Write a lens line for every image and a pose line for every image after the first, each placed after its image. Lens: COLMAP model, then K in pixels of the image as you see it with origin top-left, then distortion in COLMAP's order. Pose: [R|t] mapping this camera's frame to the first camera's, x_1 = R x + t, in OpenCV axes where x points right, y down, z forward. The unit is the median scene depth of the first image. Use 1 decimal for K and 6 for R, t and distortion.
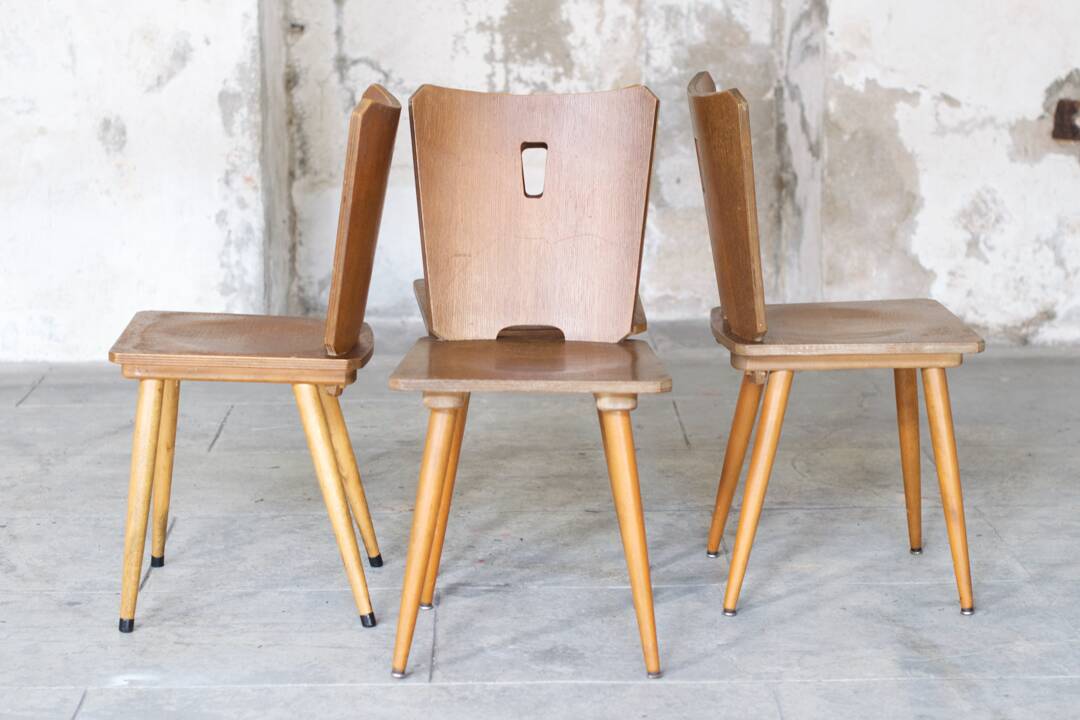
lens RADIAL K [[2417.0, 0, 540.0], [0, 2417.0, 360.0], [0, 0, 1]] dist [-0.133317, 0.004830]
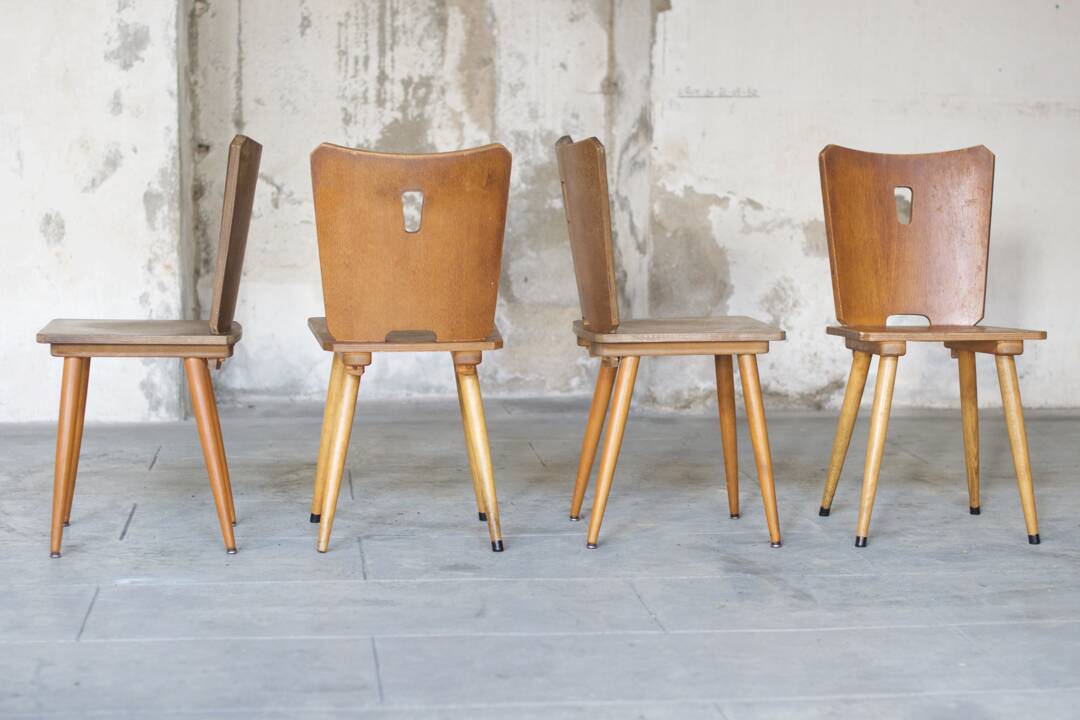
lens RADIAL K [[2417.0, 0, 540.0], [0, 2417.0, 360.0], [0, 0, 1]] dist [-0.133317, 0.004830]
pose [[0.996718, 0.001002, 0.080945, -0.033851], [0.006709, 0.995461, -0.094932, 0.082923], [-0.080672, 0.095164, 0.992187, -0.182010]]
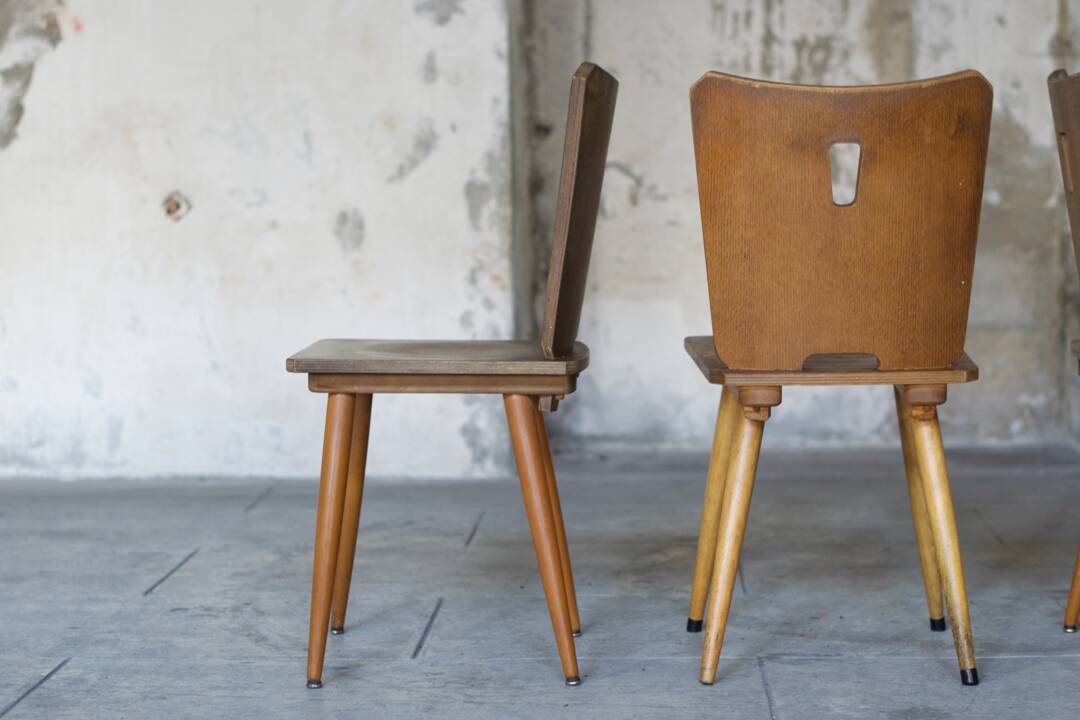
lens RADIAL K [[2417.0, 0, 540.0], [0, 2417.0, 360.0], [0, 0, 1]] dist [-0.133317, 0.004830]
pose [[0.997910, 0.000568, -0.064618, -0.043830], [-0.007749, 0.993798, -0.110931, 0.057441], [0.064154, 0.111200, 0.991725, 0.088146]]
